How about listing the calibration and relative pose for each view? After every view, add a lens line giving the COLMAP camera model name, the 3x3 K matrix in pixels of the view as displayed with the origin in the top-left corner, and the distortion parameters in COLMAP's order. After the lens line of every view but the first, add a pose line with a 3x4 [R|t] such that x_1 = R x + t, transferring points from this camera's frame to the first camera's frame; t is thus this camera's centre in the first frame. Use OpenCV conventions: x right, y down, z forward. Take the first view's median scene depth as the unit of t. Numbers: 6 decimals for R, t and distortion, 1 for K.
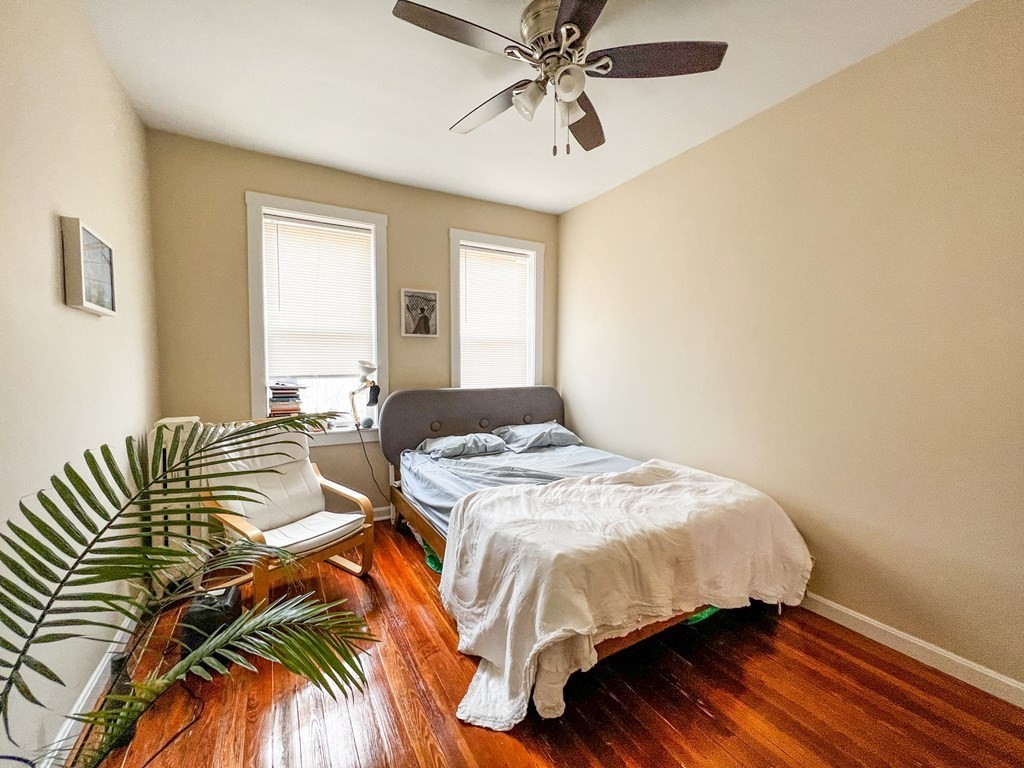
lens RADIAL K [[414.5, 0, 507.9], [0, 414.5, 381.6], [0, 0, 1]] dist [0.002269, 0.000165]
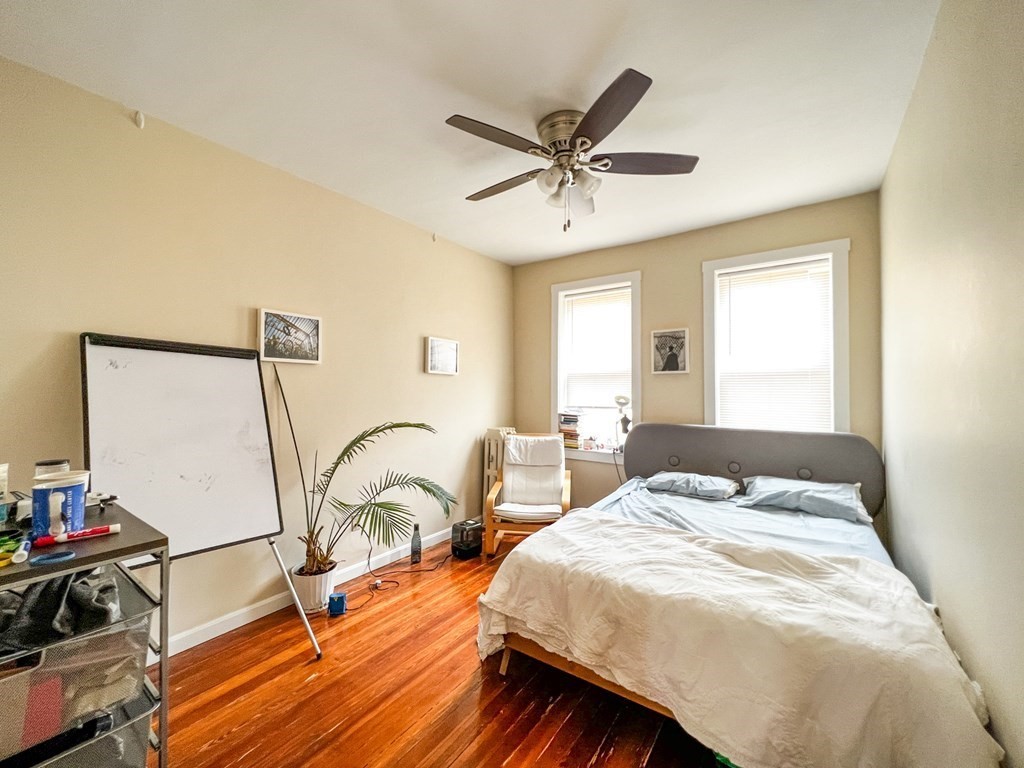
lens RADIAL K [[419.4, 0, 504.1], [0, 419.4, 385.3], [0, 0, 1]] dist [-0.002508, 0.000478]
pose [[0.413489, -0.010136, -0.910453, 0.619658], [-0.048461, 0.998276, -0.033122, -0.024152], [0.909218, 0.057817, 0.412285, 0.192992]]
